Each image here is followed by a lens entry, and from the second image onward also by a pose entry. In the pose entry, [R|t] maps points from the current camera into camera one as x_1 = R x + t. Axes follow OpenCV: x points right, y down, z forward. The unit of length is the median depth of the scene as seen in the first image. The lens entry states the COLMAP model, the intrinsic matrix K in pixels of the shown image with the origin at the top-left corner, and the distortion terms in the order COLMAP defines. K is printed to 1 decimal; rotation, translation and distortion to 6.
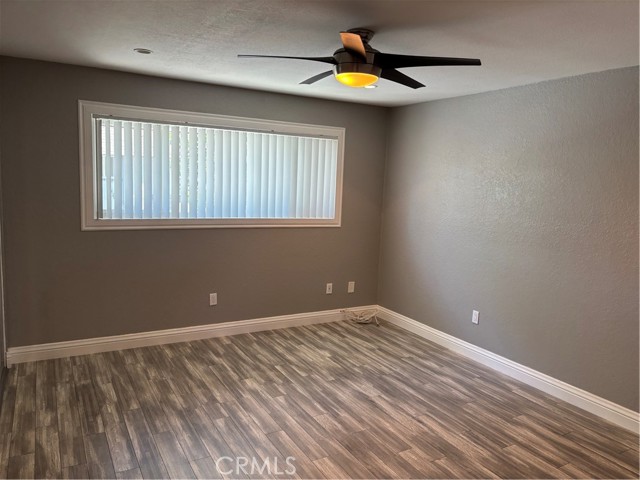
lens RADIAL K [[489.7, 0, 317.0], [0, 489.7, 240.5], [0, 0, 1]] dist [0.048832, -0.042367]
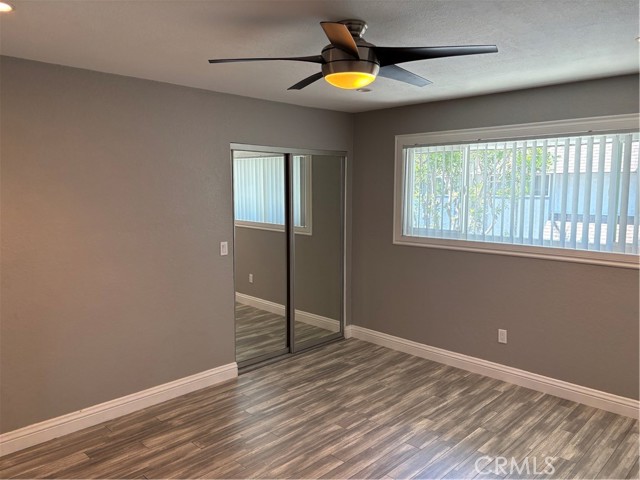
lens RADIAL K [[489.7, 0, 317.0], [0, 489.7, 240.5], [0, 0, 1]] dist [0.048832, -0.042367]
pose [[0.277480, 0.069547, -0.958211, 0.624556], [-0.114208, 0.992692, 0.038978, -0.054659], [0.953919, 0.098620, 0.283396, 0.499955]]
